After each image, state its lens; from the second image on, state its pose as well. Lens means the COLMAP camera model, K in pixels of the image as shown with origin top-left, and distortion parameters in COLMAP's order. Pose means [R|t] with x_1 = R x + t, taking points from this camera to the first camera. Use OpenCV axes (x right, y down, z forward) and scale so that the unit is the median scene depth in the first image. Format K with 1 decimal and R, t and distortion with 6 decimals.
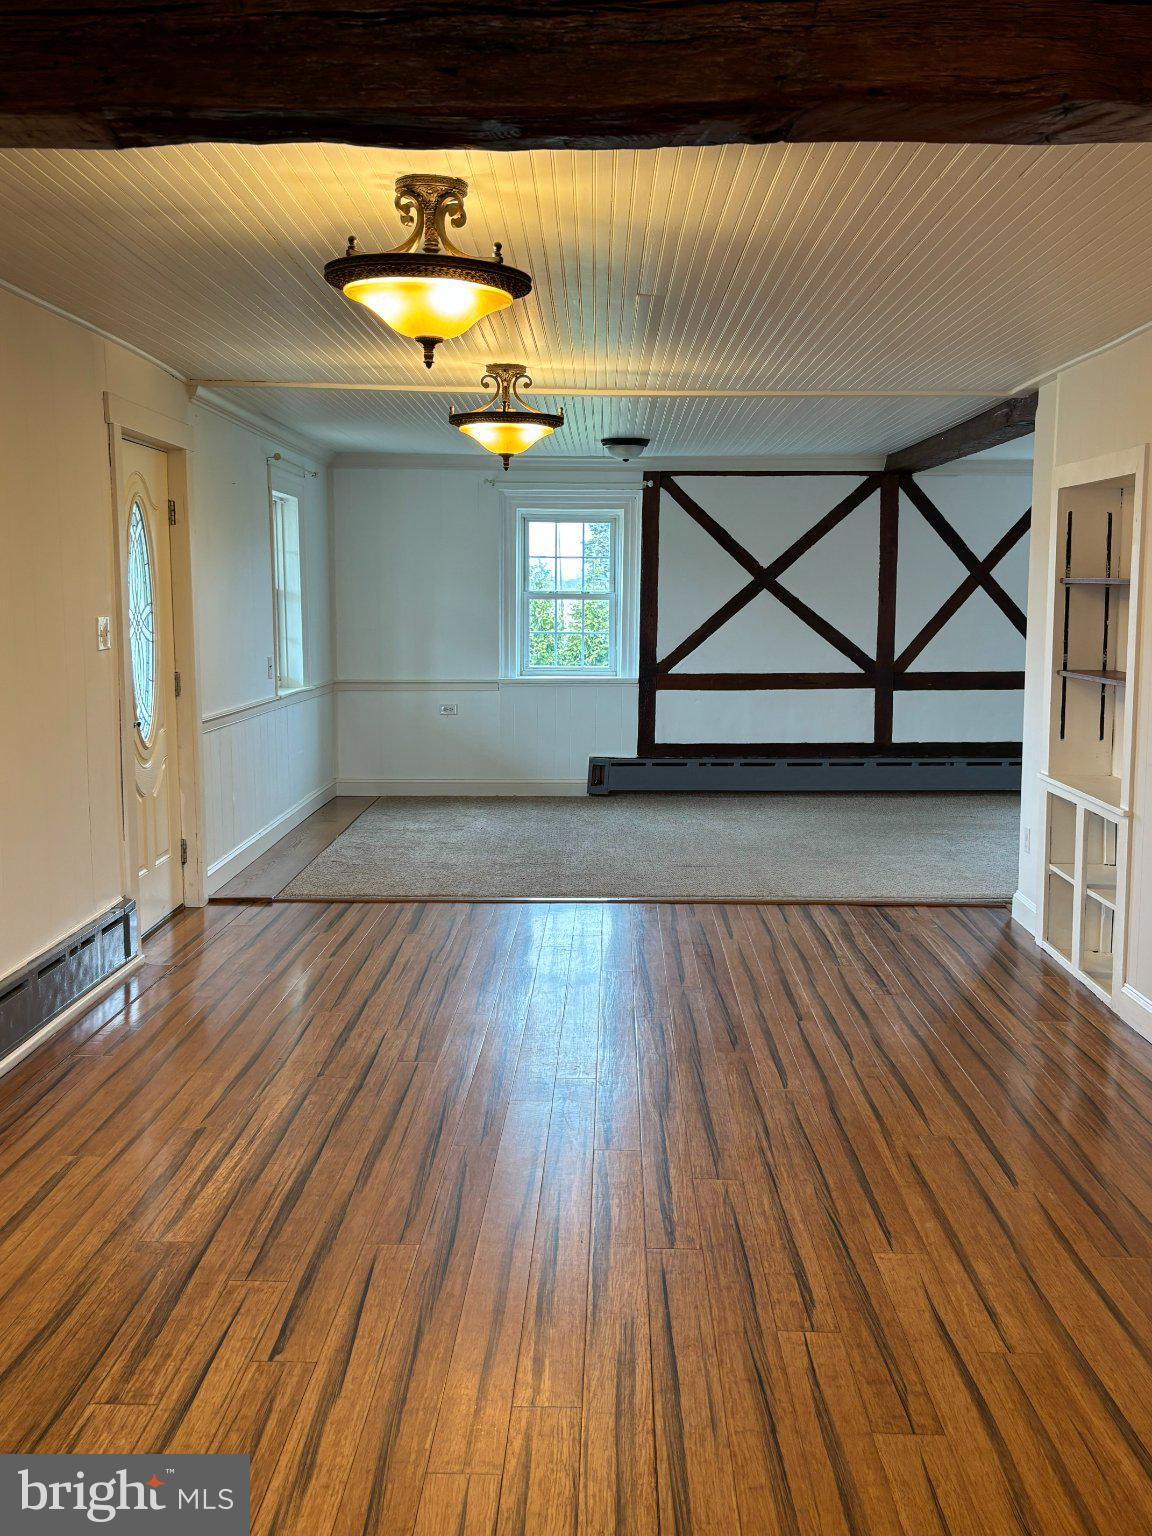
lens RADIAL K [[1474.7, 0, 575.8], [0, 1474.7, 767.5], [0, 0, 1]] dist [0.016361, 0.000000]
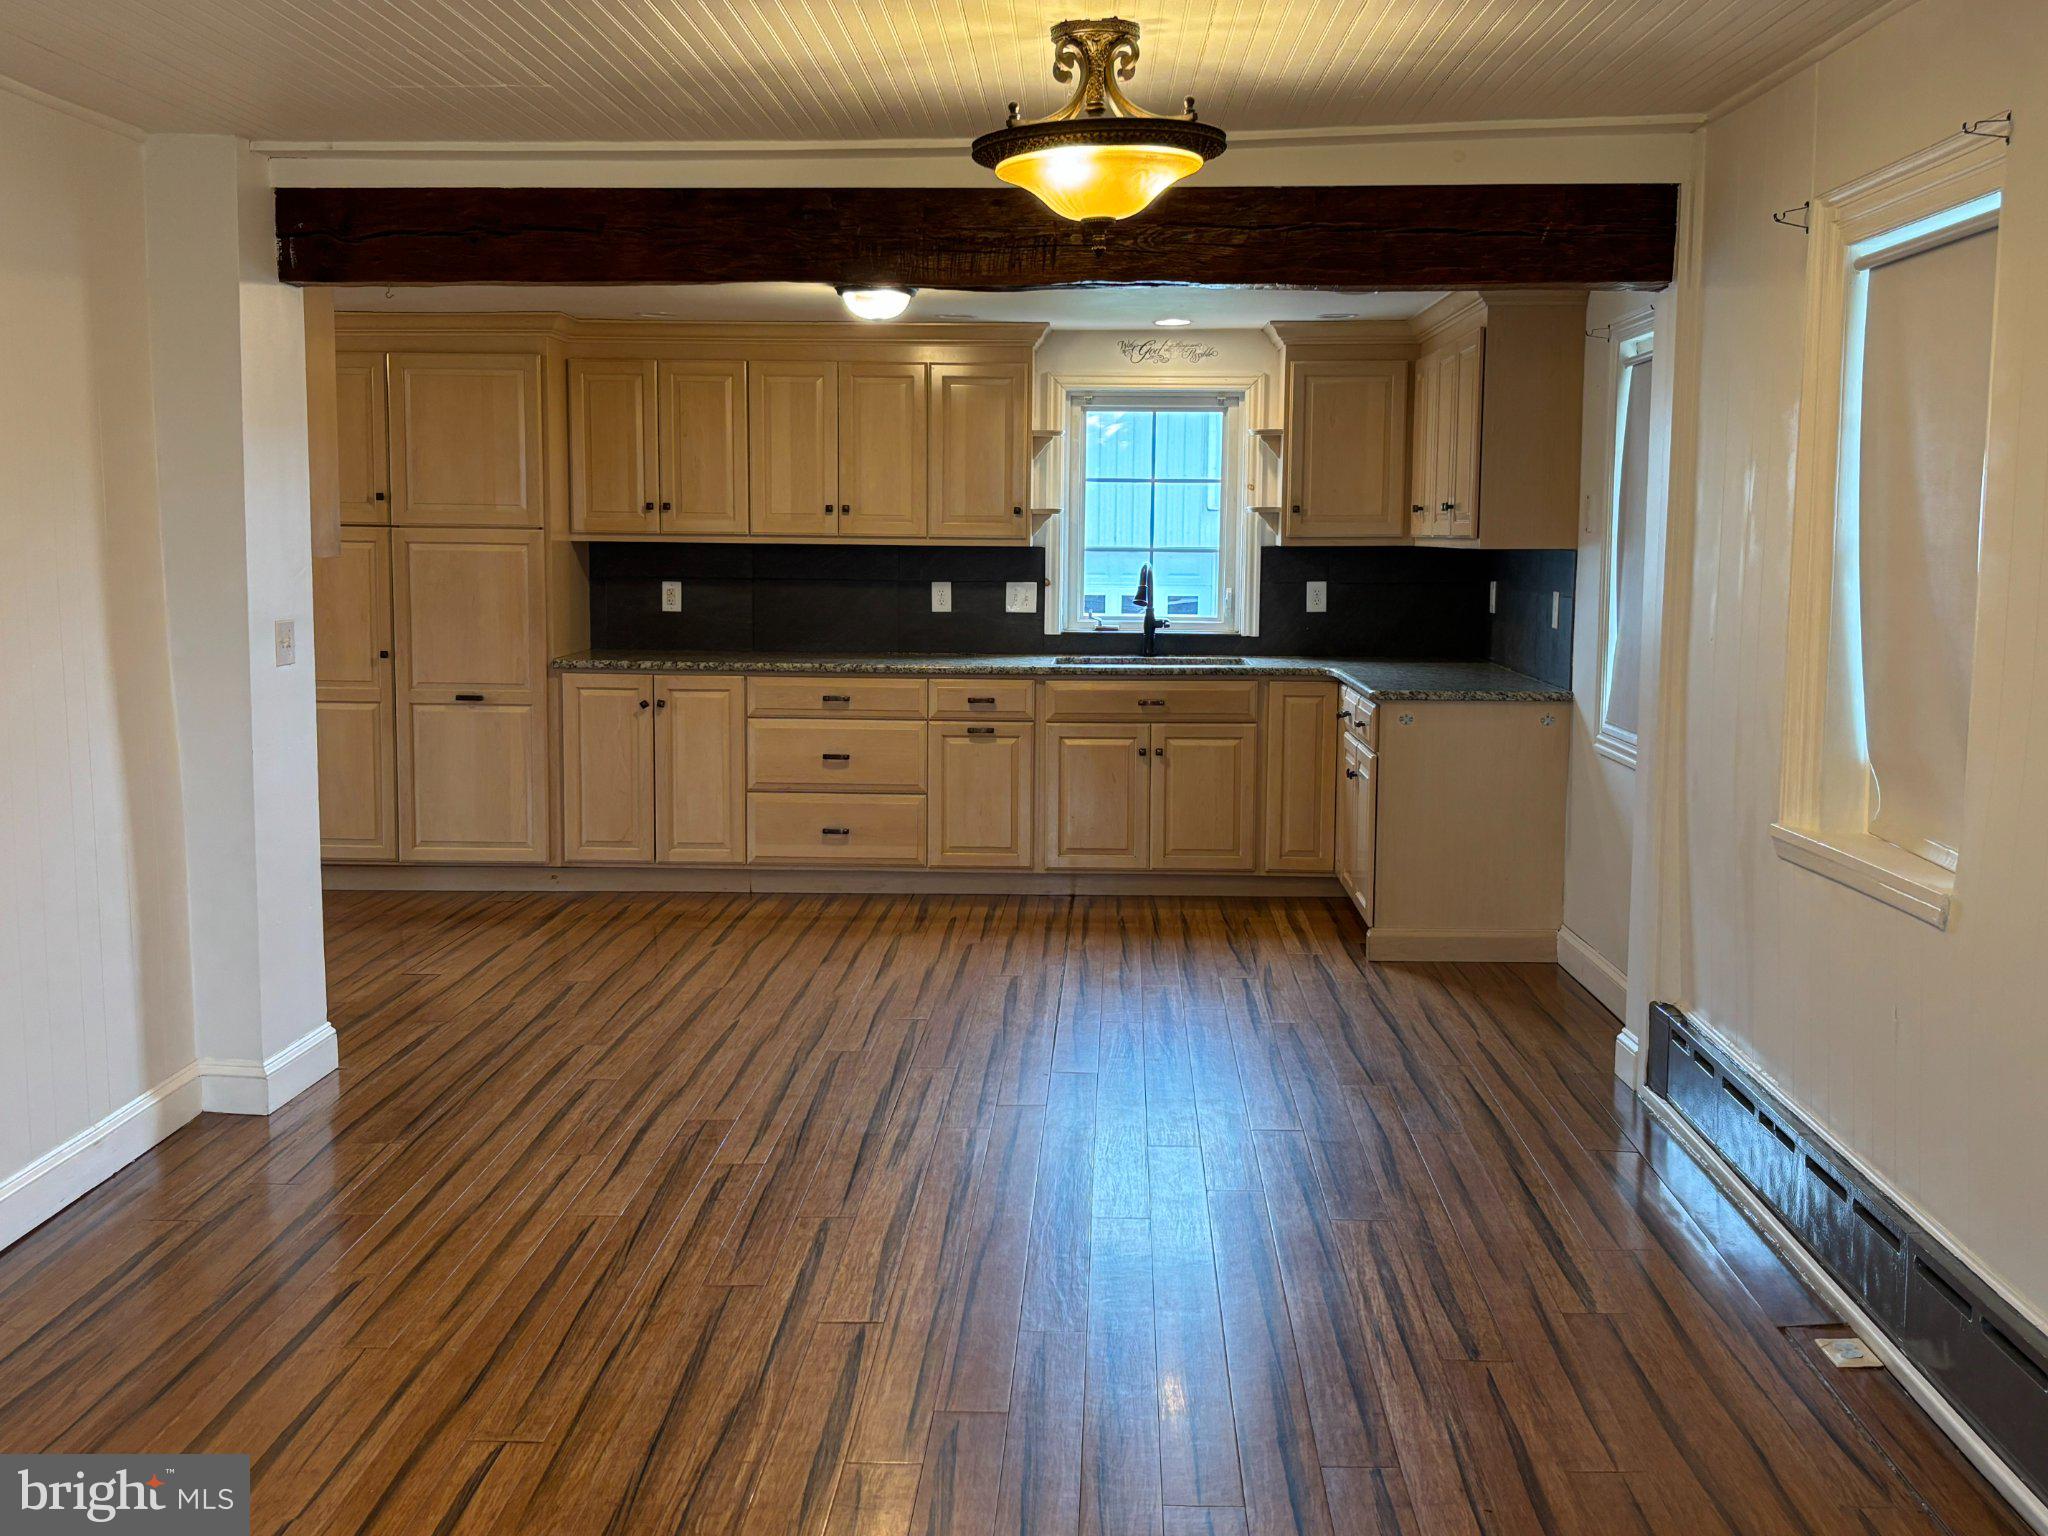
lens RADIAL K [[2273.1, 0, 1013.7], [0, 2273.1, 754.3], [0, 0, 1]] dist [0.206531, 0.000000]
pose [[-0.999760, -0.004973, 0.021345, -0.066478], [-0.000026, 0.974184, 0.225756, -0.234453], [-0.021916, 0.225702, -0.973950, 1.843776]]
